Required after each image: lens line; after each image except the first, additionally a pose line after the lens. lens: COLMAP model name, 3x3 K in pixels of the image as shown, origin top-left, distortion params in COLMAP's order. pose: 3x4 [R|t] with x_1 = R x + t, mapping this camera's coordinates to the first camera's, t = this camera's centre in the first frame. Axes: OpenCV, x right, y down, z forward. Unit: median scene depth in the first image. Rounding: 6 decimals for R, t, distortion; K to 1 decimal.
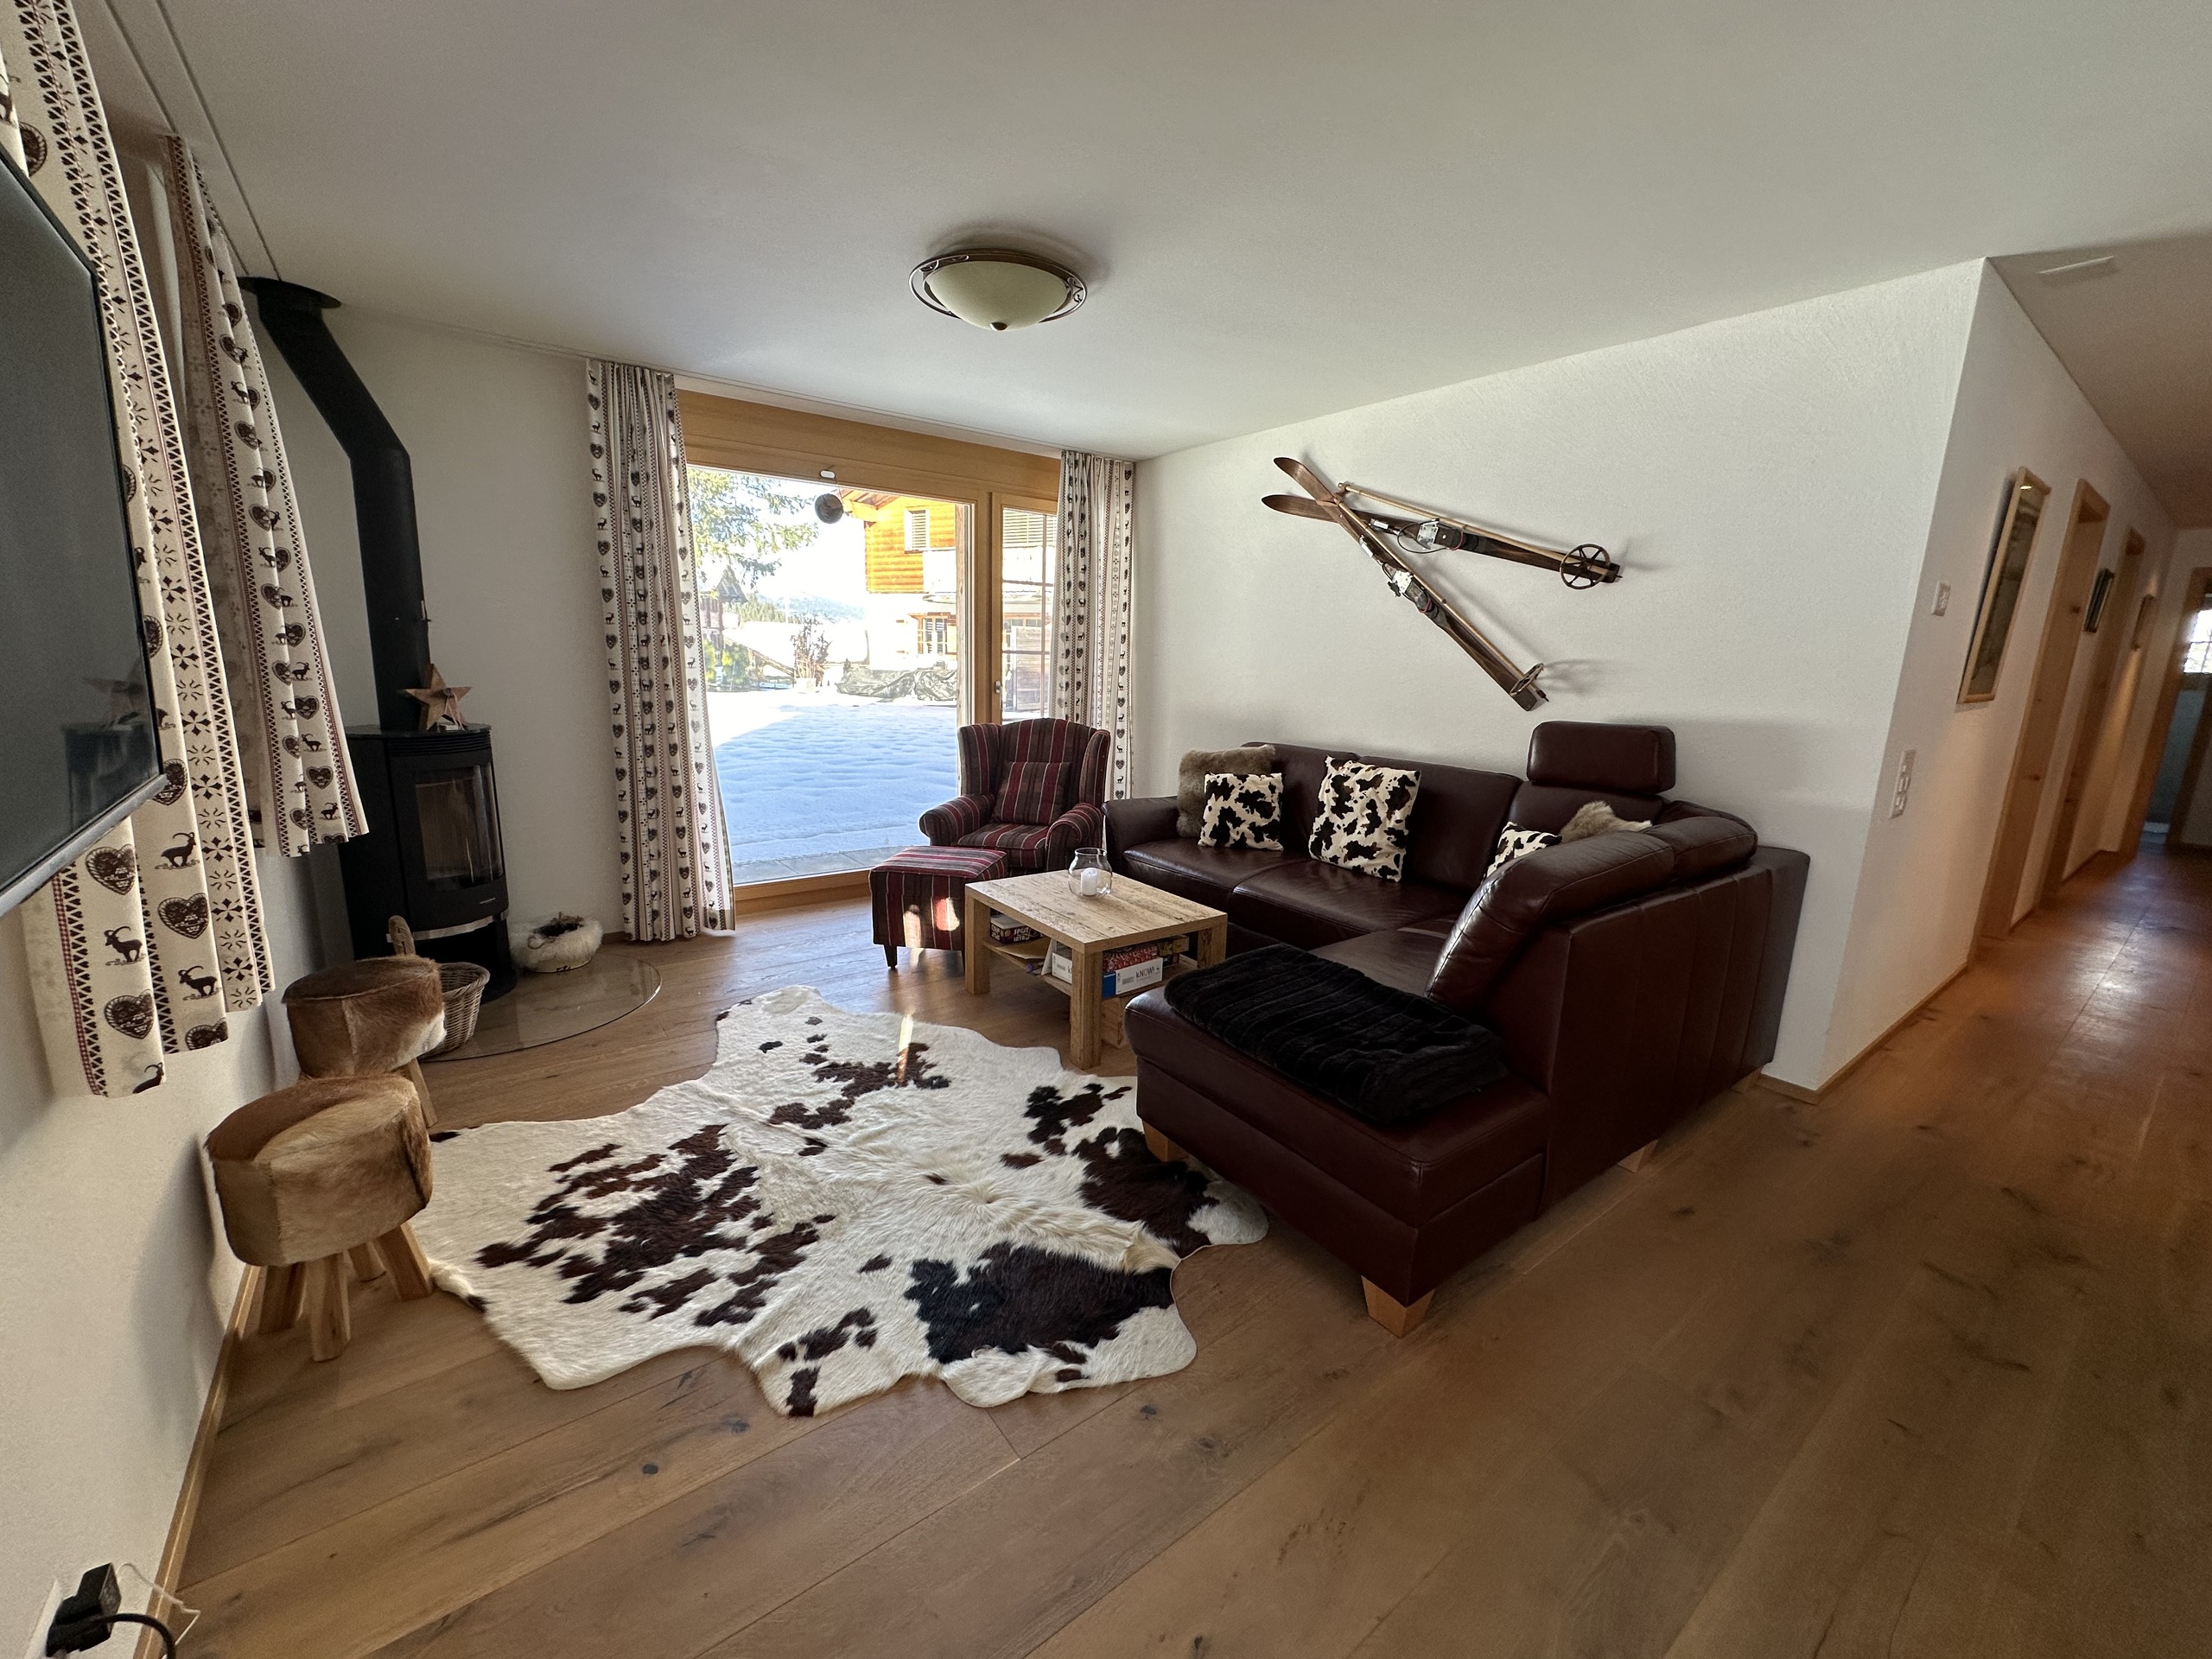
lens RADIAL K [[882.2, 0, 1108.7], [0, 882.2, 827.4], [0, 0, 1]] dist [-0.002211, 0.000209]
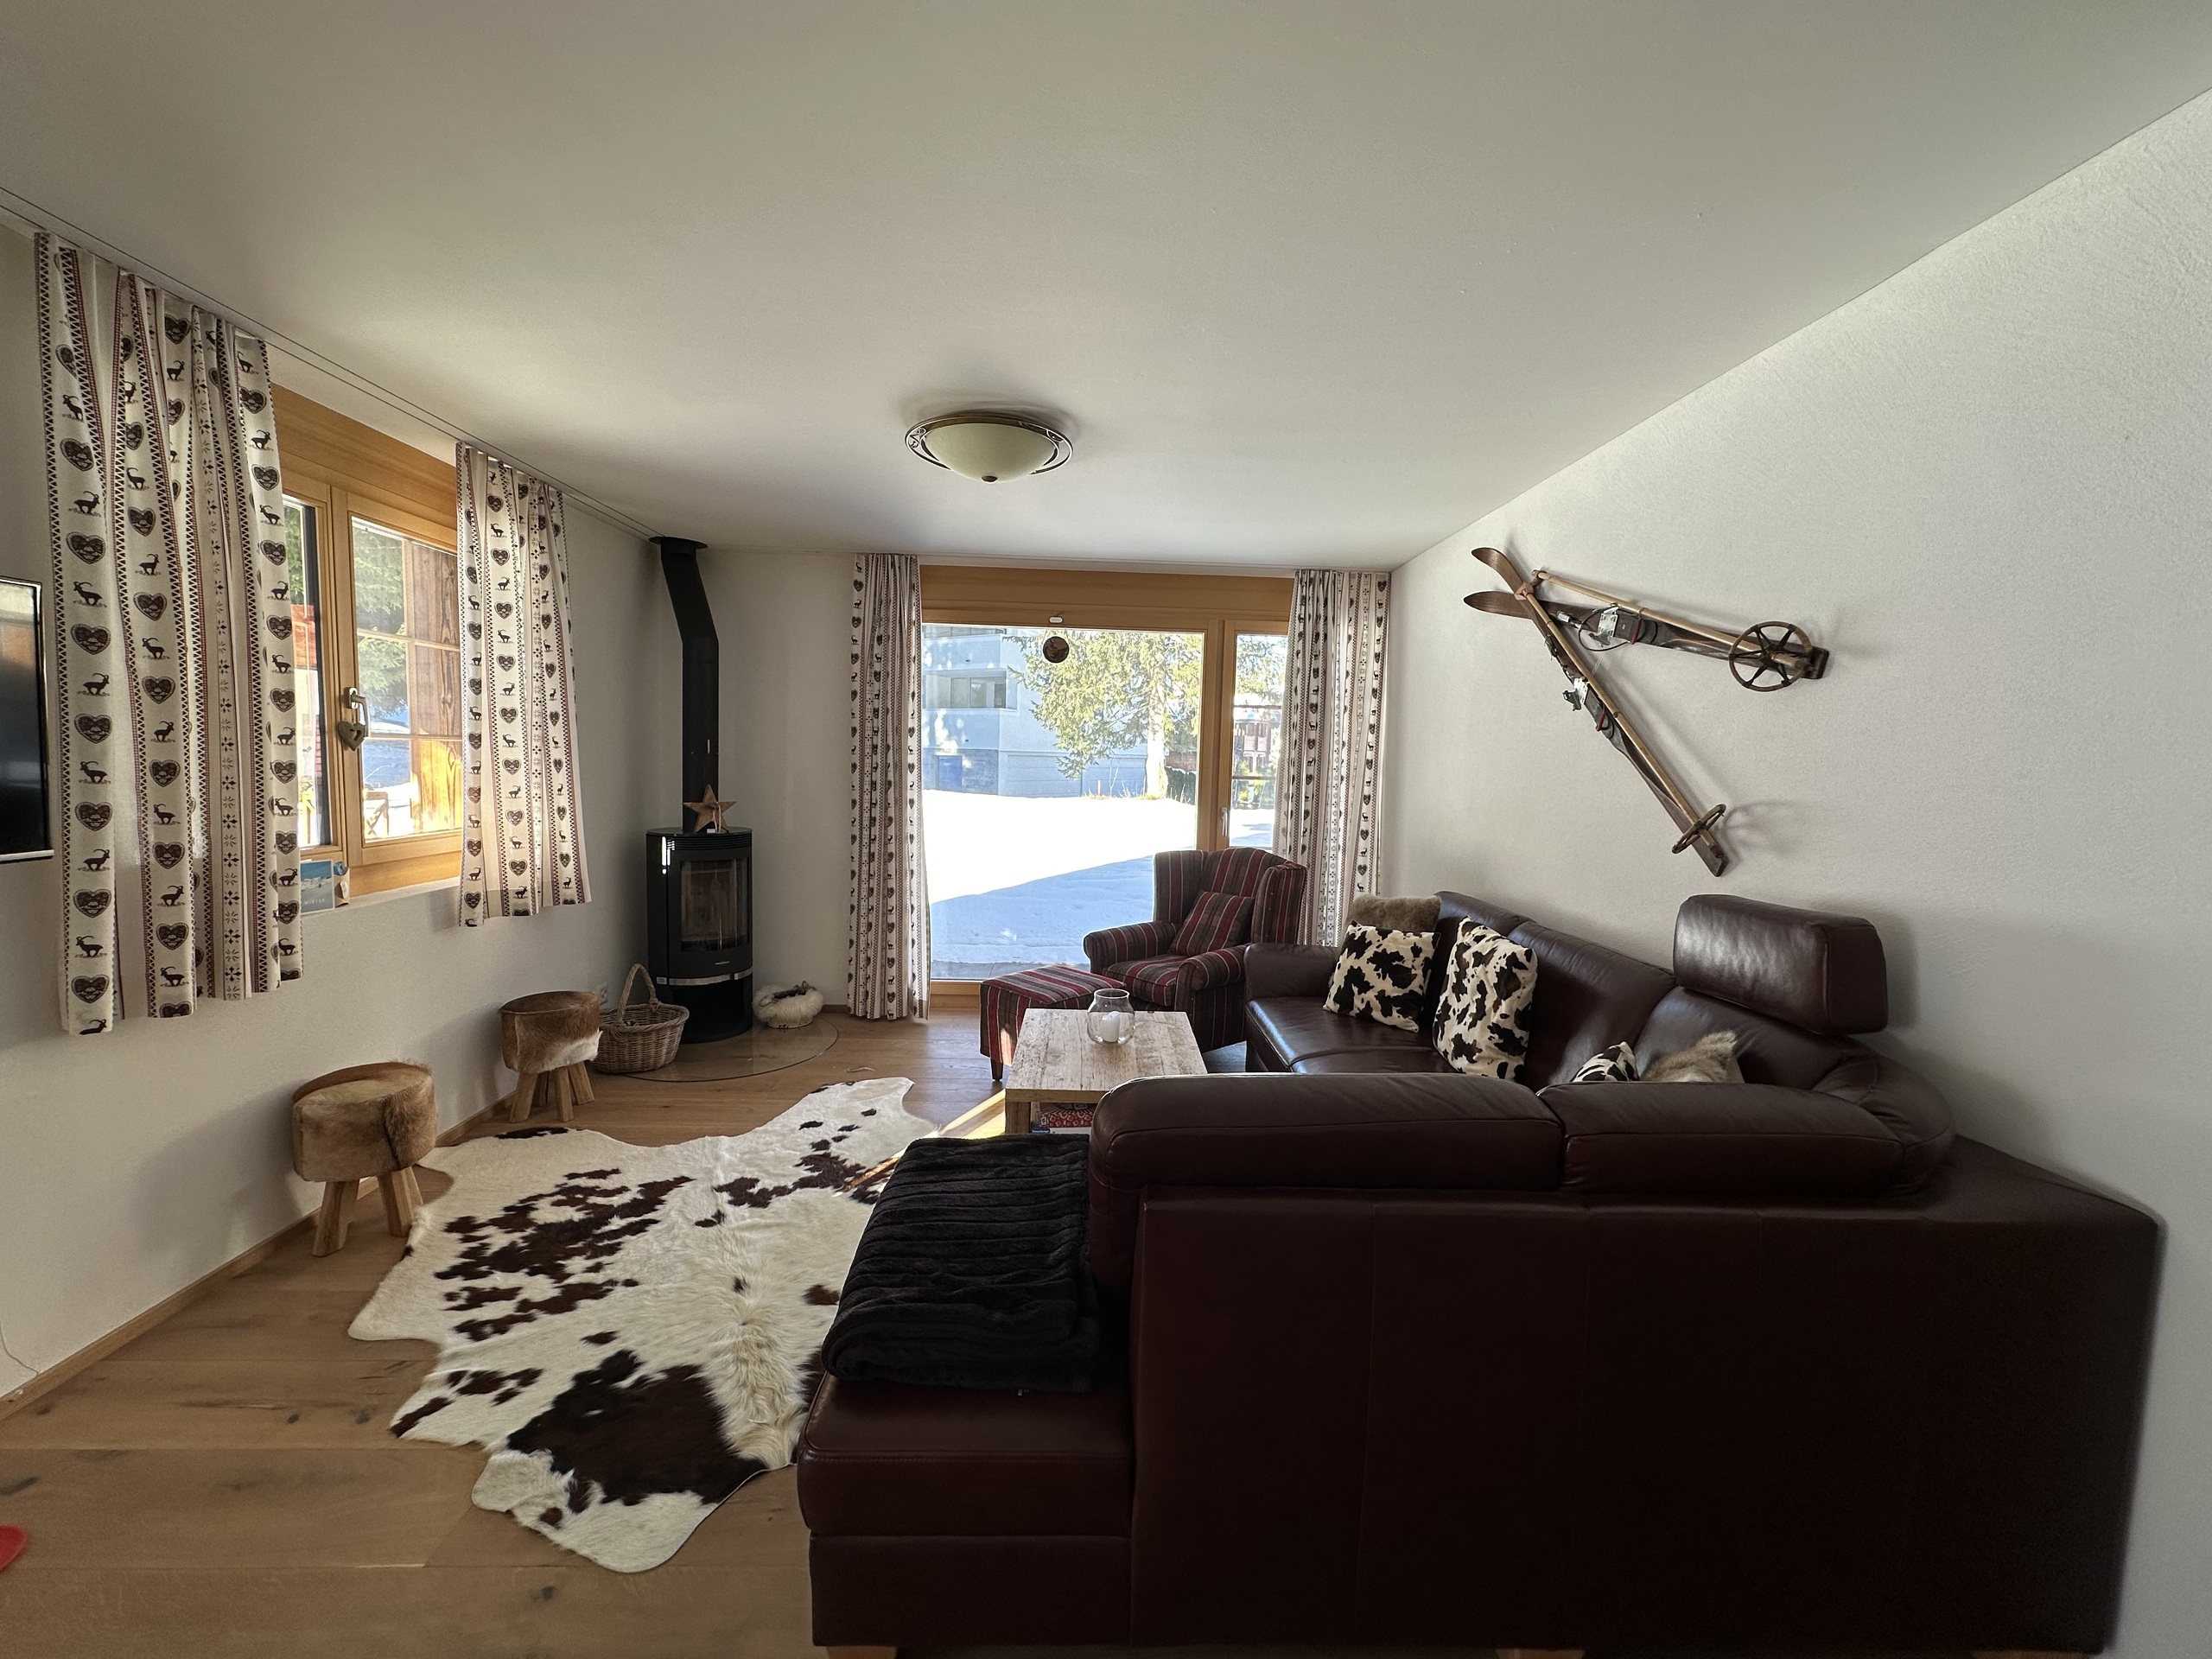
lens RADIAL K [[882.2, 0, 1111.4], [0, 882.2, 827.0], [0, 0, 1]] dist [-0.002211, 0.000209]
pose [[0.818446, 0.039773, -0.573206, 0.469048], [-0.116640, 0.988331, -0.097966, -0.050925], [0.562620, 0.147039, 0.813534, 0.211496]]
